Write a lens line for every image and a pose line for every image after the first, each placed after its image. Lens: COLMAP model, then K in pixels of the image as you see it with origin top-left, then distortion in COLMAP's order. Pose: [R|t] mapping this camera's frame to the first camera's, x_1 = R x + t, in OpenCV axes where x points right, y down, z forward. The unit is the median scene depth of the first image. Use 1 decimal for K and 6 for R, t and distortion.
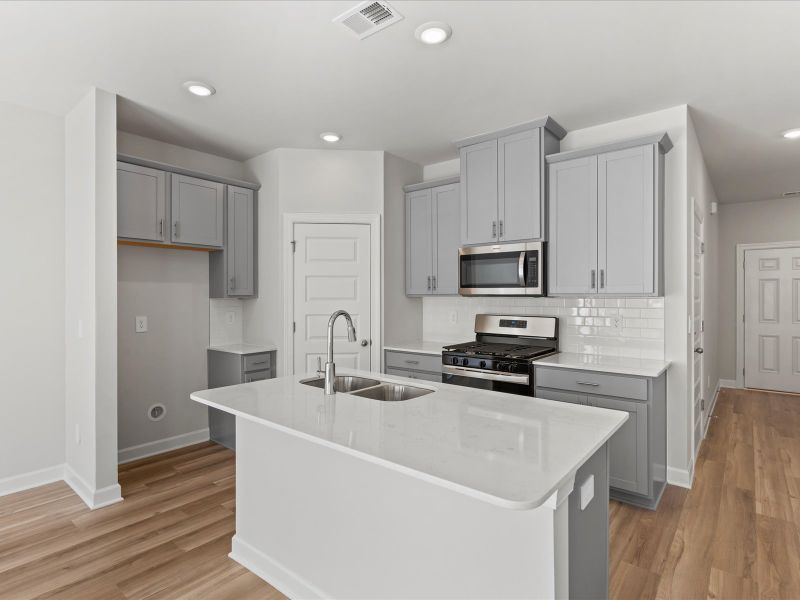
lens RADIAL K [[429.0, 0, 396.4], [0, 429.0, 292.3], [0, 0, 1]] dist [0.003340, 0.000277]
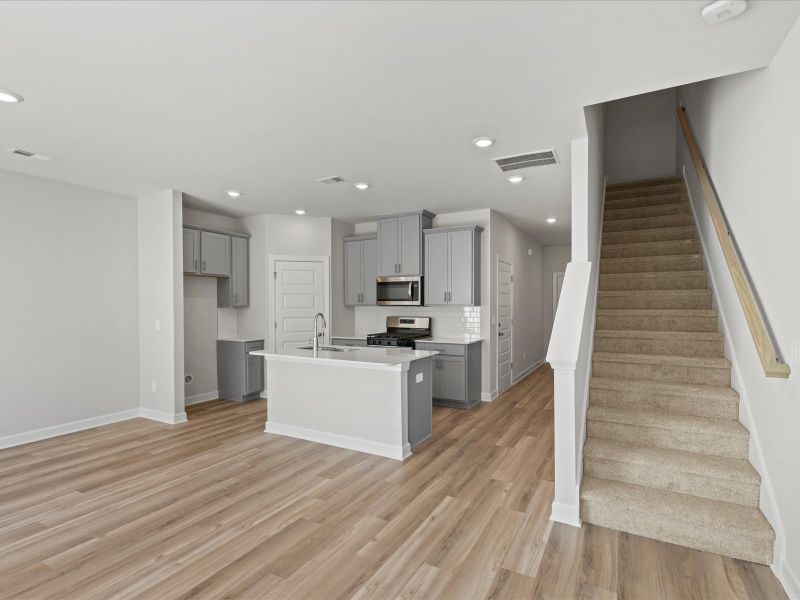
lens RADIAL K [[403.5, 0, 404.8], [0, 403.5, 308.8], [0, 0, 1]] dist [-0.000997, -0.000158]
pose [[0.980556, -0.004328, 0.196190, -0.065372], [0.001303, 0.999878, 0.015545, -0.004668], [-0.196233, -0.014987, 0.980443, -0.650858]]
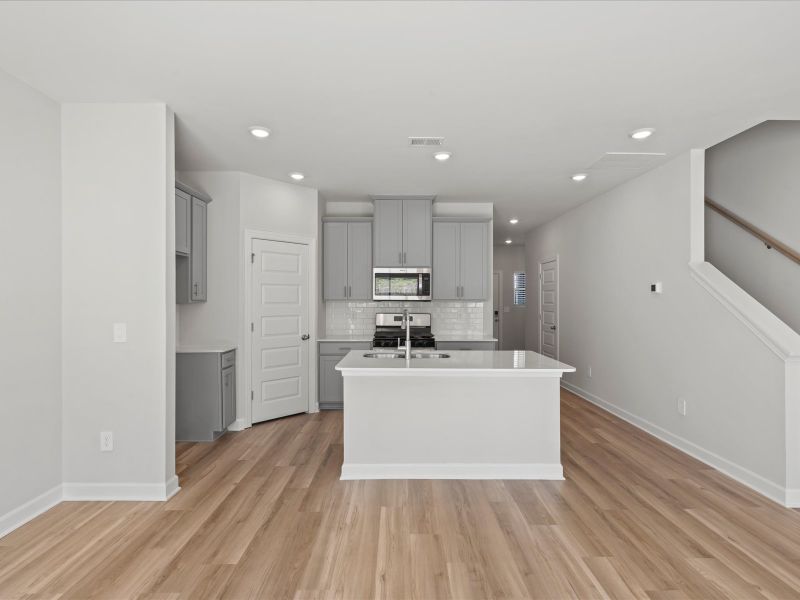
lens RADIAL K [[393.2, 0, 400.0], [0, 393.2, 300.0], [0, 0, 1]] dist [-0.000440, -0.000565]
pose [[0.763749, 0.002874, 0.645507, -0.690457], [-0.005486, 0.999983, 0.002038, 0.002641], [-0.645490, -0.005098, 0.763752, -0.087928]]
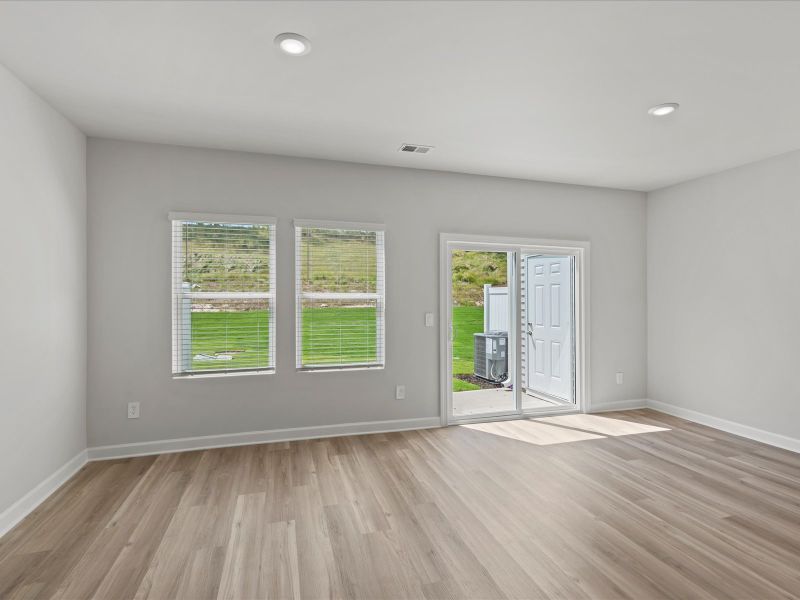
lens RADIAL K [[398.4, 0, 400.0], [0, 398.4, 300.0], [0, 0, 1]] dist [-0.000838, -0.000414]
pose [[-0.557296, -0.000157, -0.830314, 0.339754], [0.007161, 0.999962, -0.004996, 0.003427], [0.830283, -0.008730, -0.557274, 0.207376]]
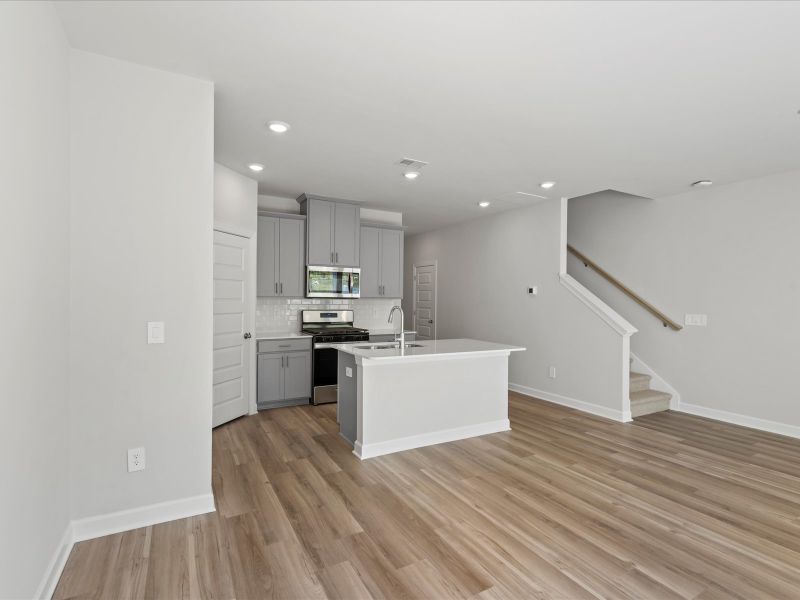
lens RADIAL K [[398.4, 0, 400.0], [0, 398.4, 300.0], [0, 0, 1]] dist [-0.000838, -0.000414]
pose [[0.359078, 0.002552, 0.933304, -1.090631], [-0.015416, 0.999876, 0.003197, 0.006908], [-0.933180, -0.015536, 0.359073, 0.215110]]
